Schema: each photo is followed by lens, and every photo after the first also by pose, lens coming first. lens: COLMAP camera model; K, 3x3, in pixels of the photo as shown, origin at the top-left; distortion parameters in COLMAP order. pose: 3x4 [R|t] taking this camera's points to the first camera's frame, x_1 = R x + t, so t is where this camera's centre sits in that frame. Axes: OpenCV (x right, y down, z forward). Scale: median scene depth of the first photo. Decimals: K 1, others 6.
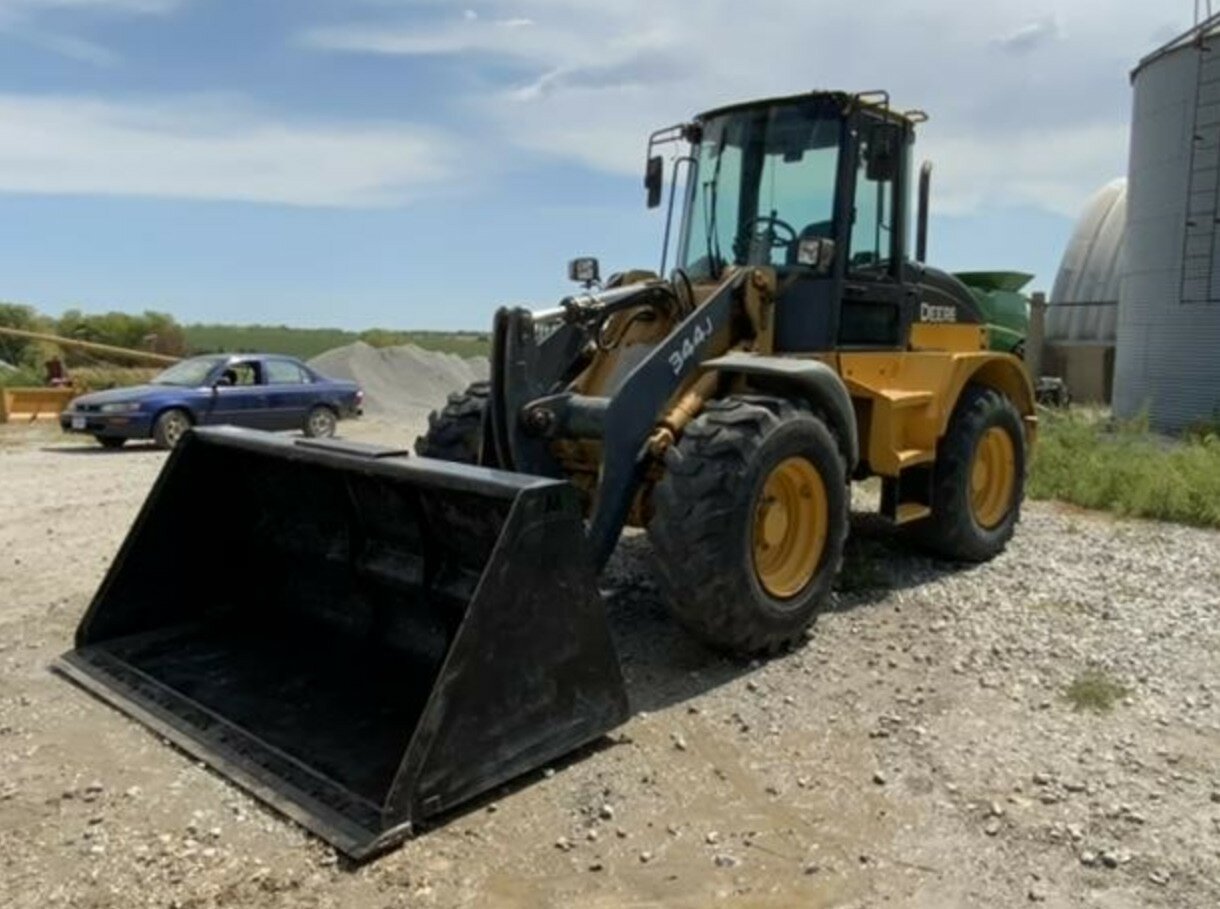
lens RADIAL K [[957.8, 0, 609.0], [0, 957.8, 438.1], [0, 0, 1]] dist [0.081848, -0.172394]
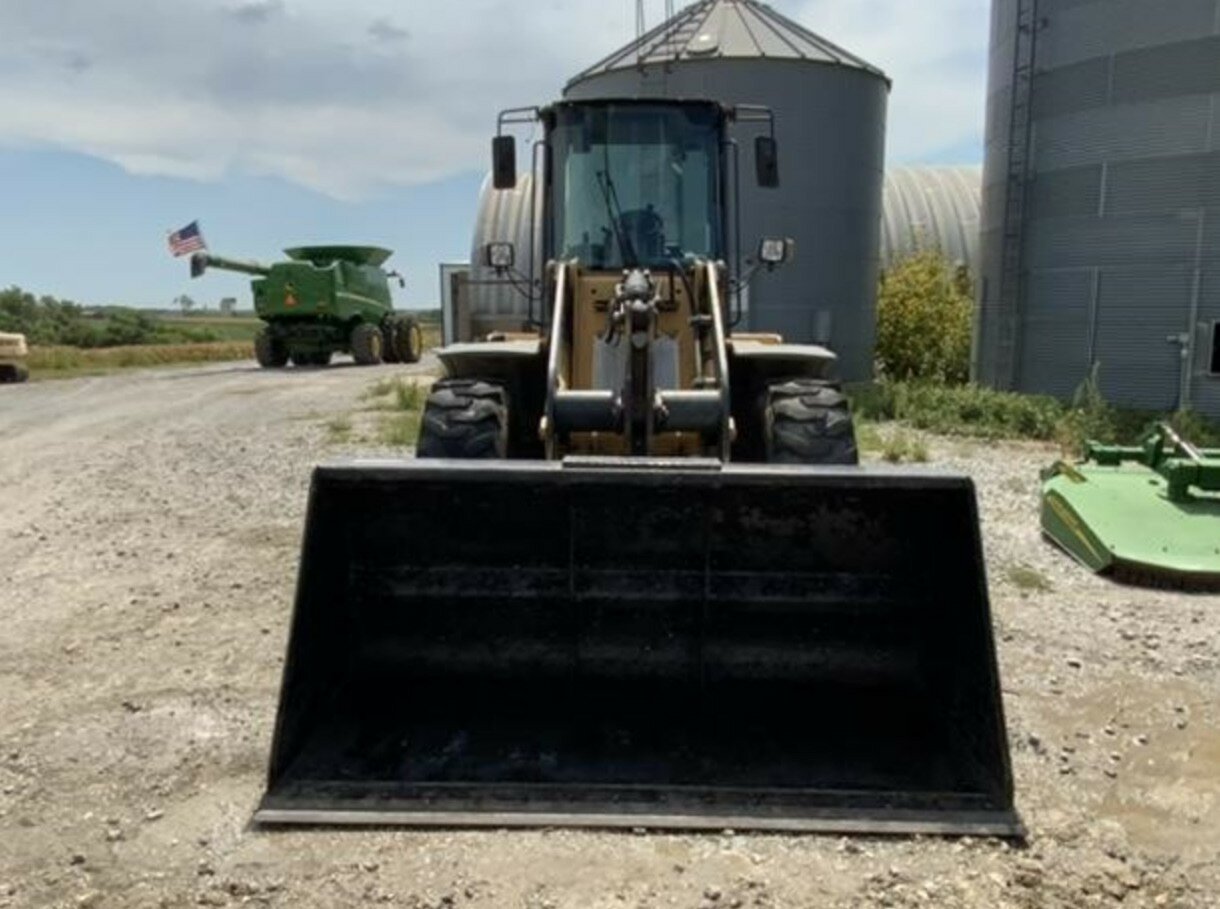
lens RADIAL K [[936.1, 0, 630.6], [0, 936.1, 453.1], [0, 0, 1]] dist [0.084734, -0.158152]
pose [[0.756240, -0.100351, 0.646553, -0.511510], [0.068553, 0.994882, 0.074232, -0.039227], [-0.650693, -0.011813, 0.759249, 0.205006]]
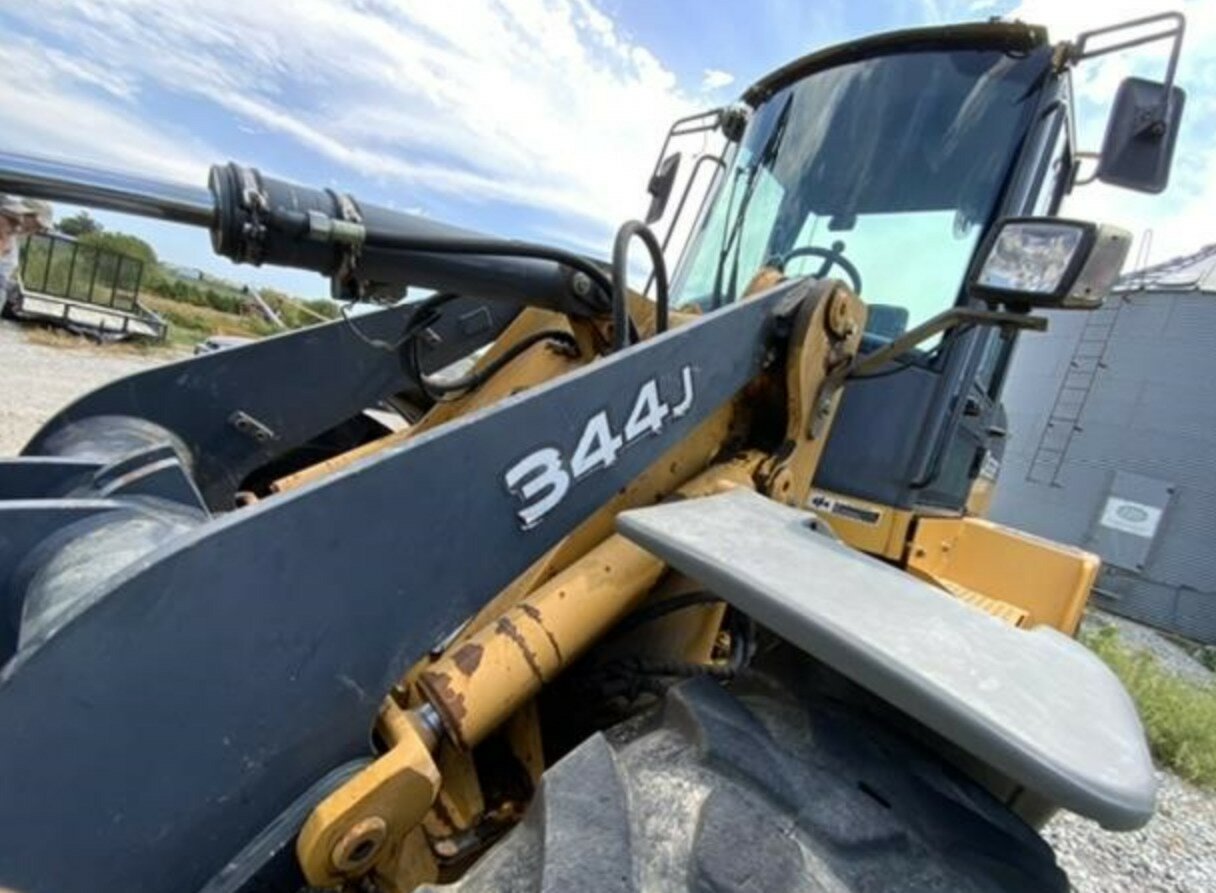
lens RADIAL K [[524.0, 0, 619.6], [0, 524.0, 440.3], [0, 0, 1]] dist [0.001483, -0.008732]
pose [[0.967808, 0.251603, -0.006657, 0.068220], [-0.251691, 0.967442, -0.026583, -0.070408], [-0.000248, 0.027403, 0.999624, 0.638071]]
